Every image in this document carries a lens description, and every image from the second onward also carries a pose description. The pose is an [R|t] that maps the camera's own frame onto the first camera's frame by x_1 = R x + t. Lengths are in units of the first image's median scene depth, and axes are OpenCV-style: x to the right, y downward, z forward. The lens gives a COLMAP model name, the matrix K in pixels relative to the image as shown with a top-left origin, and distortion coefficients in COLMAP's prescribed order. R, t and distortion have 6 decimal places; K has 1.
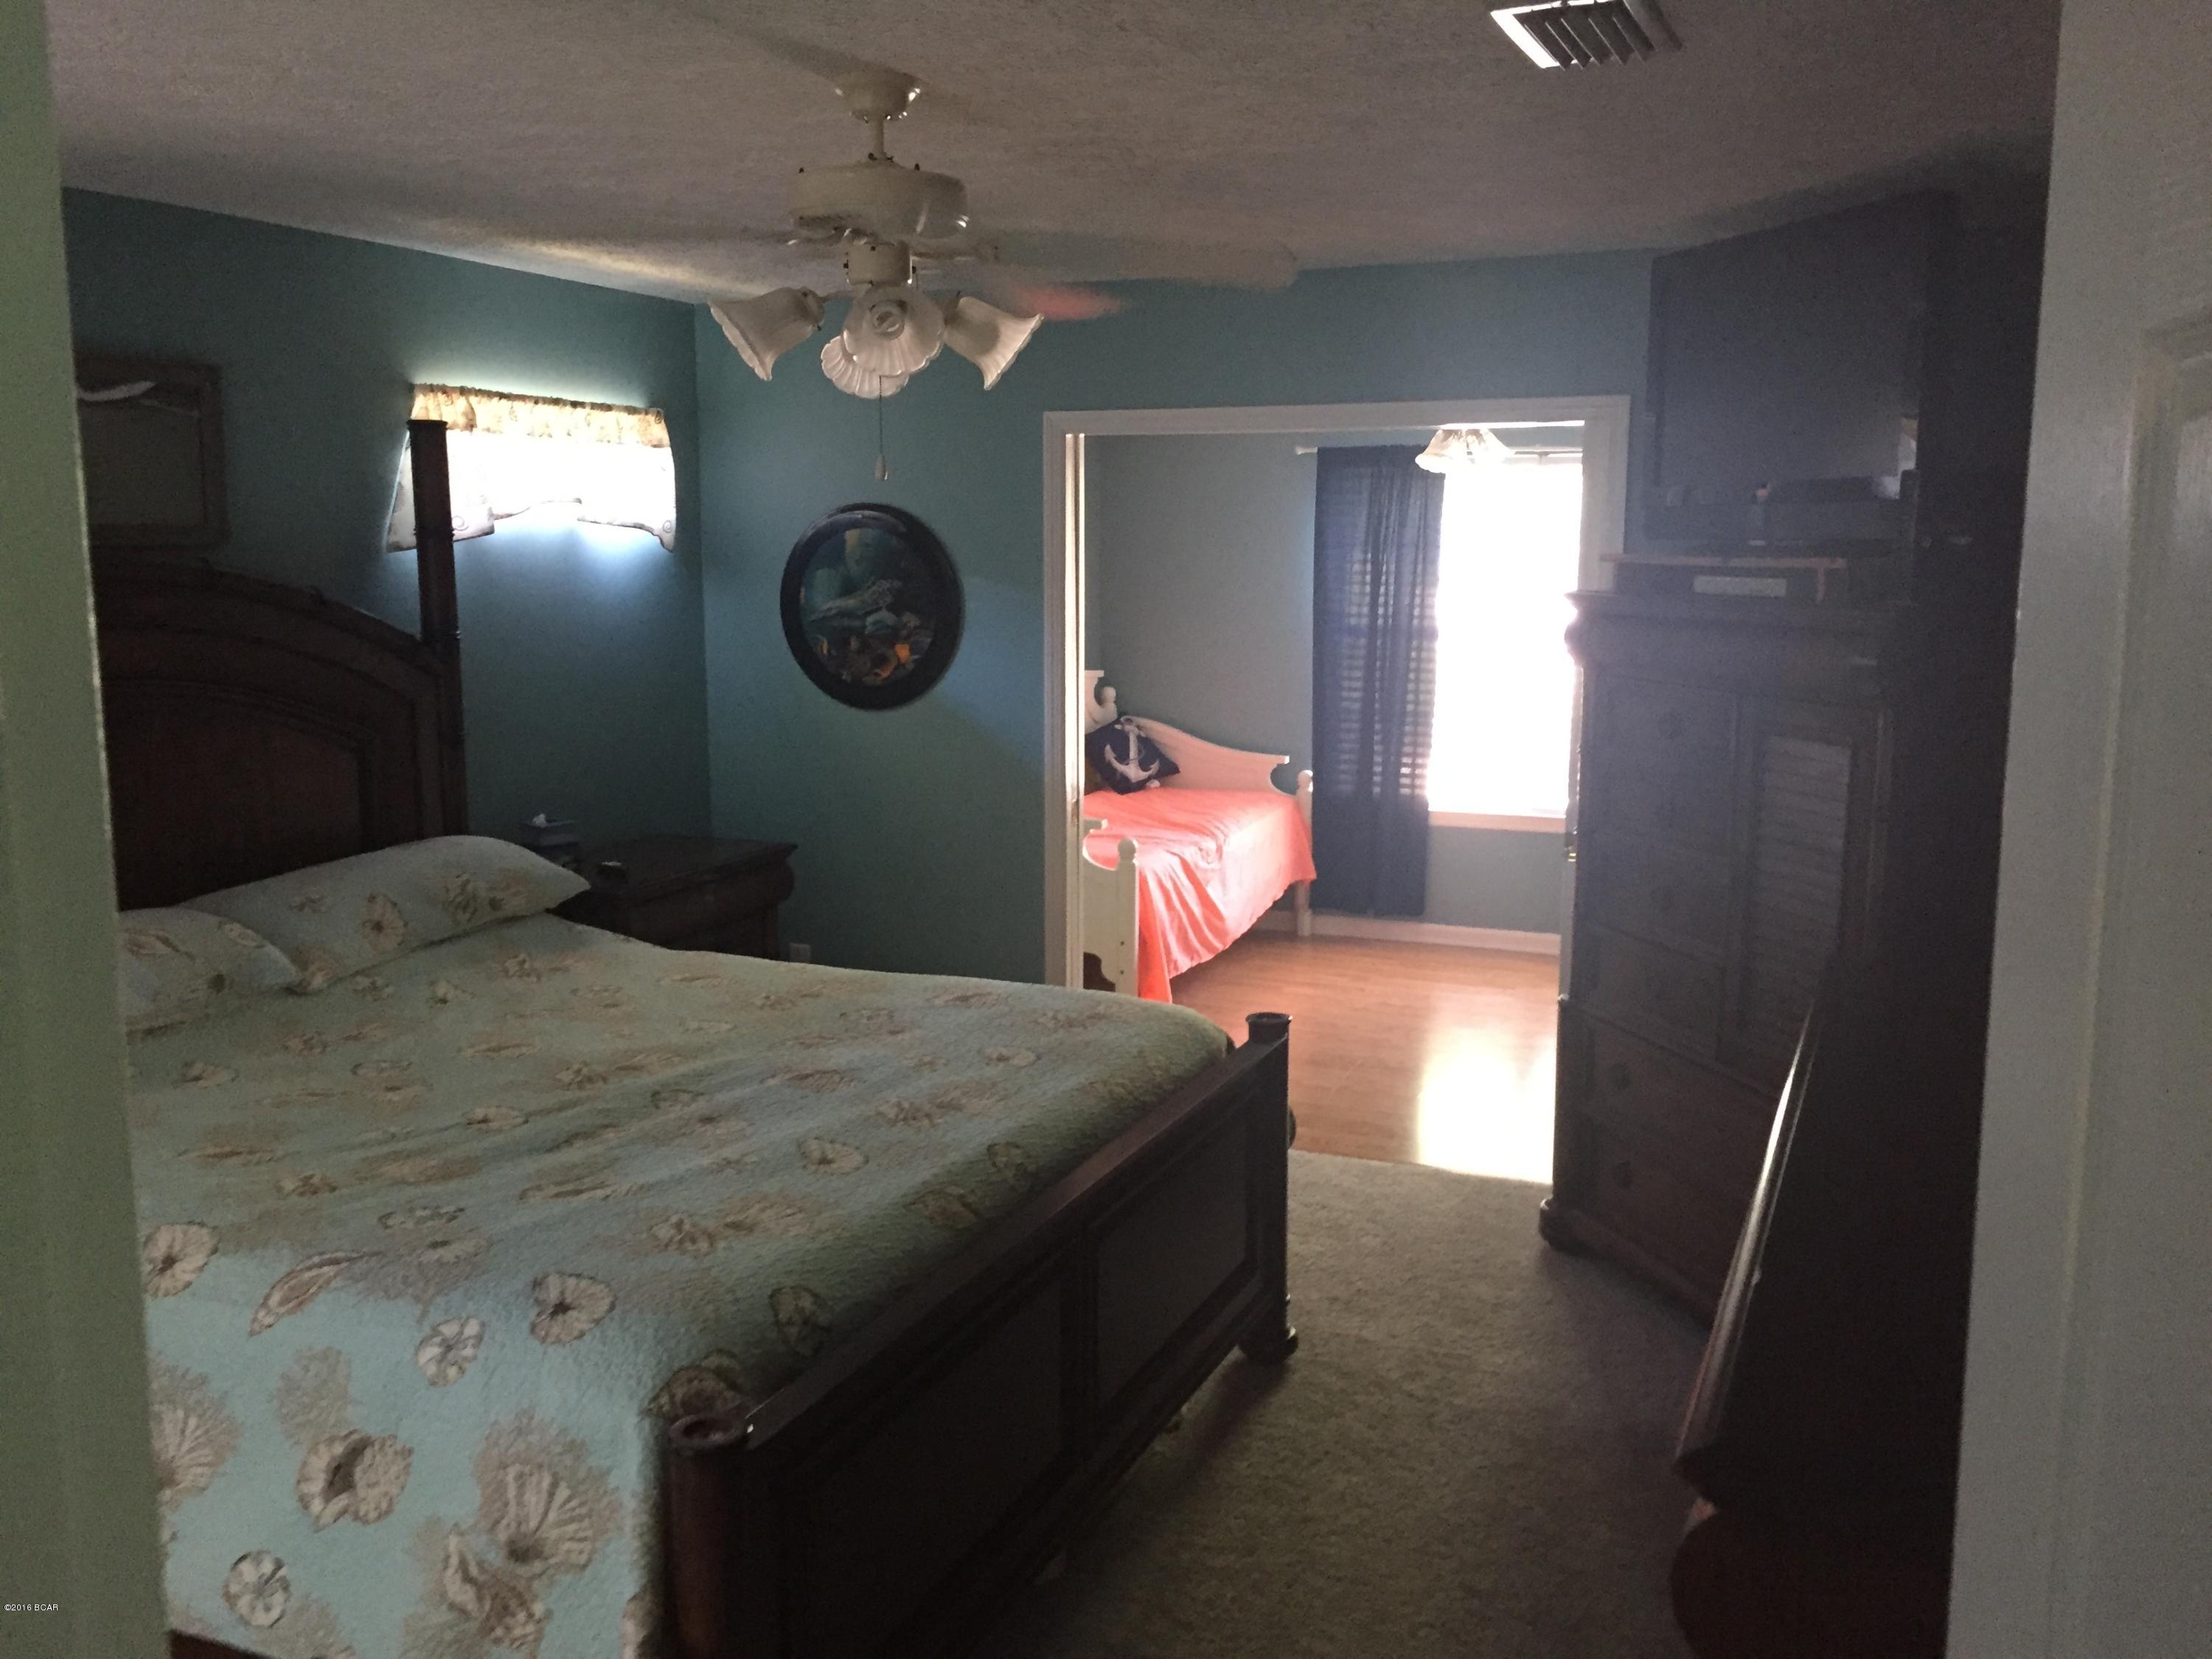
lens RADIAL K [[1894.2, 0, 1106.0], [0, 1894.2, 829.5], [0, 0, 1]] dist [0.050720, -0.021066]
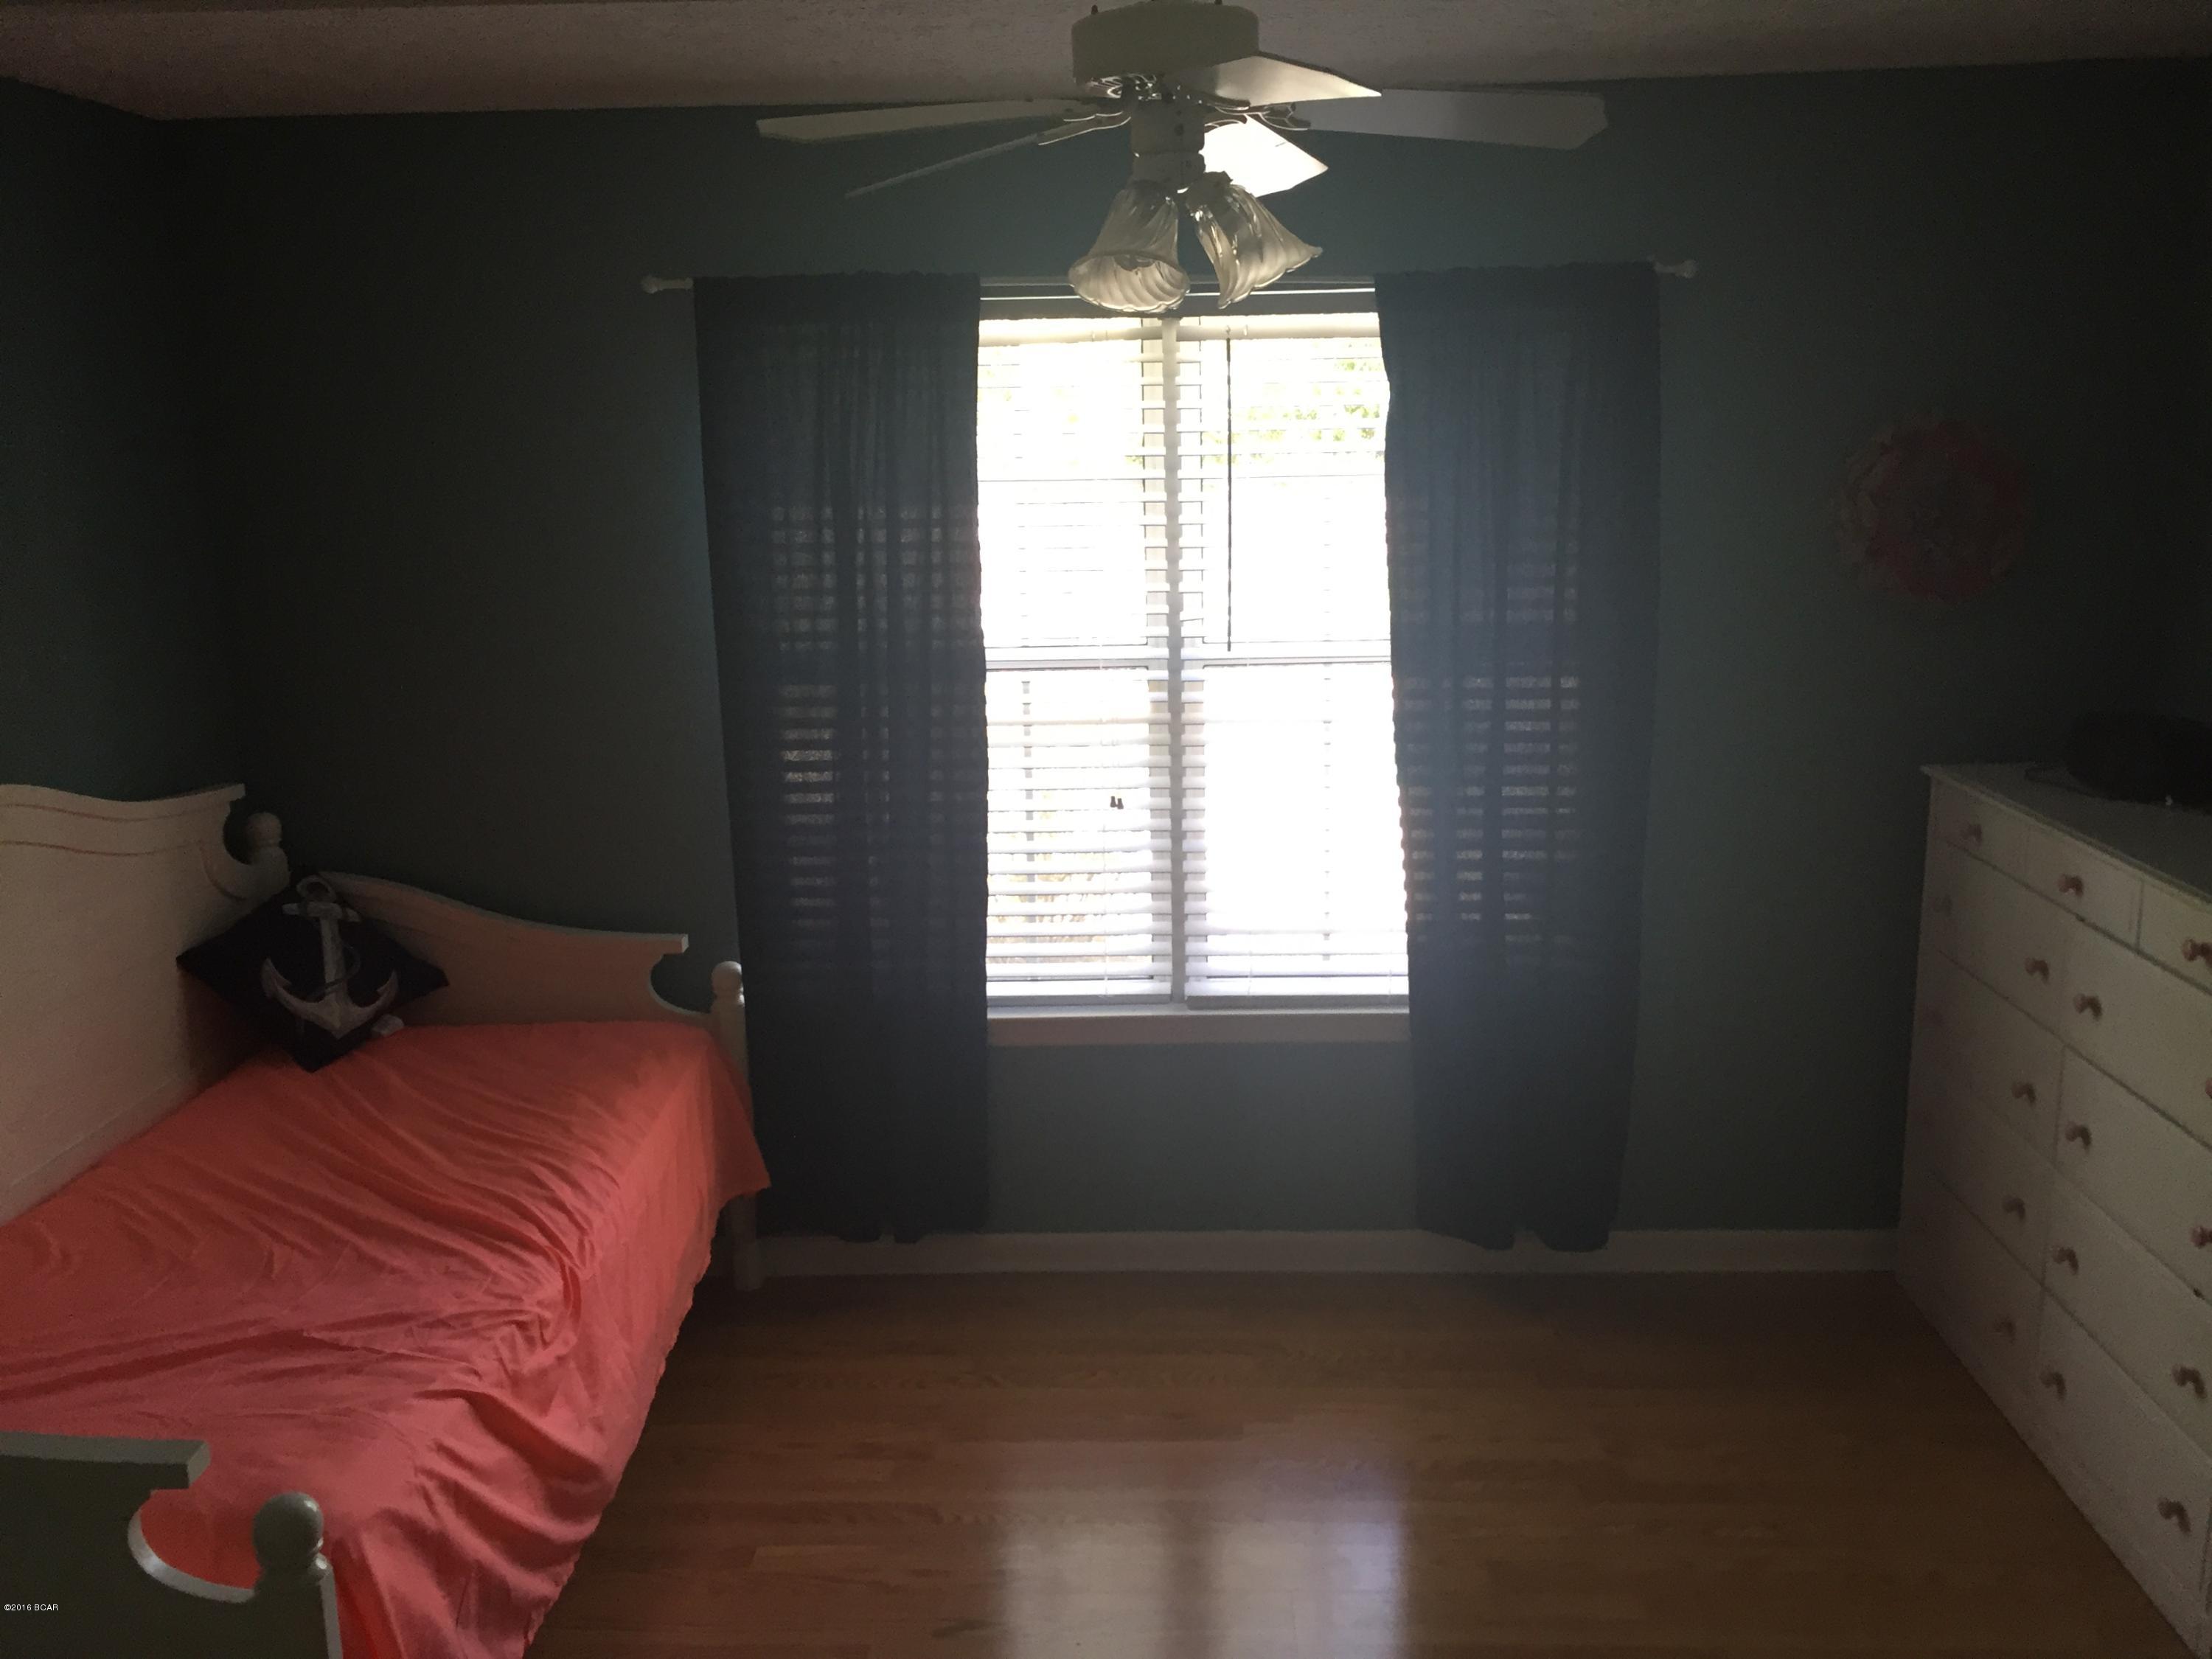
lens RADIAL K [[1894.2, 0, 1106.0], [0, 1894.2, 829.5], [0, 0, 1]] dist [0.050720, -0.021066]
pose [[0.930736, -0.093264, 0.353598, 0.028049], [0.076831, 0.995221, 0.060263, -0.086363], [-0.357529, -0.028922, 0.933454, 0.519124]]
